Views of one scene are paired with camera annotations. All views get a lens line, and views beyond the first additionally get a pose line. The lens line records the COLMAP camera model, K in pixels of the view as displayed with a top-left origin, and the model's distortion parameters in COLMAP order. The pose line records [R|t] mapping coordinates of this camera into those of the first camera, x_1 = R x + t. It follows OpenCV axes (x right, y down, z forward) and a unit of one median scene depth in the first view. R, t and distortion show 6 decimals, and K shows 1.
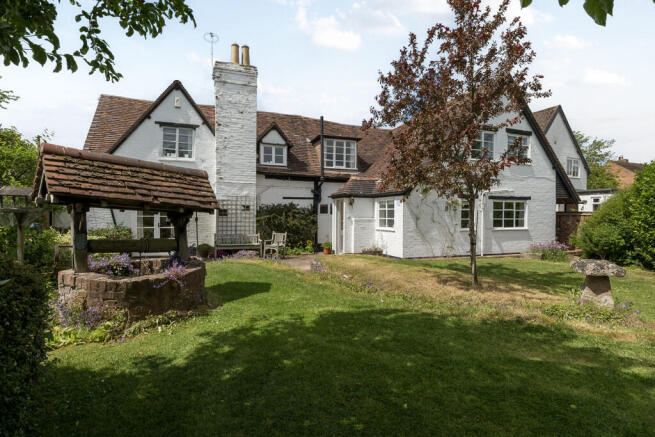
lens RADIAL K [[337.5, 0, 326.4], [0, 337.5, 216.4], [0, 0, 1]] dist [-0.000947, -0.000213]
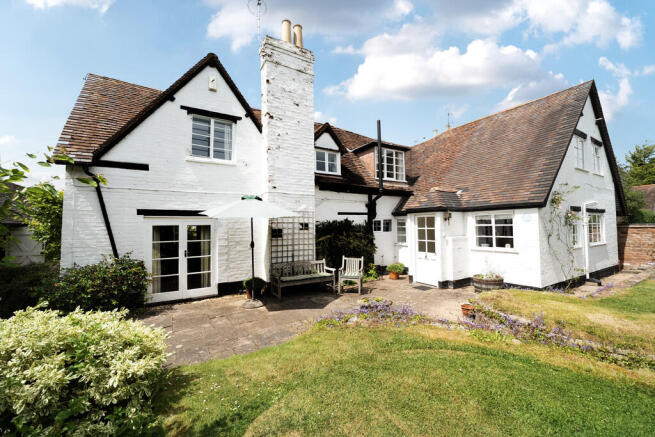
lens RADIAL K [[261.6, 0, 328.6], [0, 261.6, 218.9], [0, 0, 1]] dist [-0.000360, -0.000149]
pose [[0.981405, -0.013347, 0.191483, -0.296708], [0.020257, 0.999210, -0.034176, -0.020669], [-0.190876, 0.037420, 0.980901, 0.395160]]
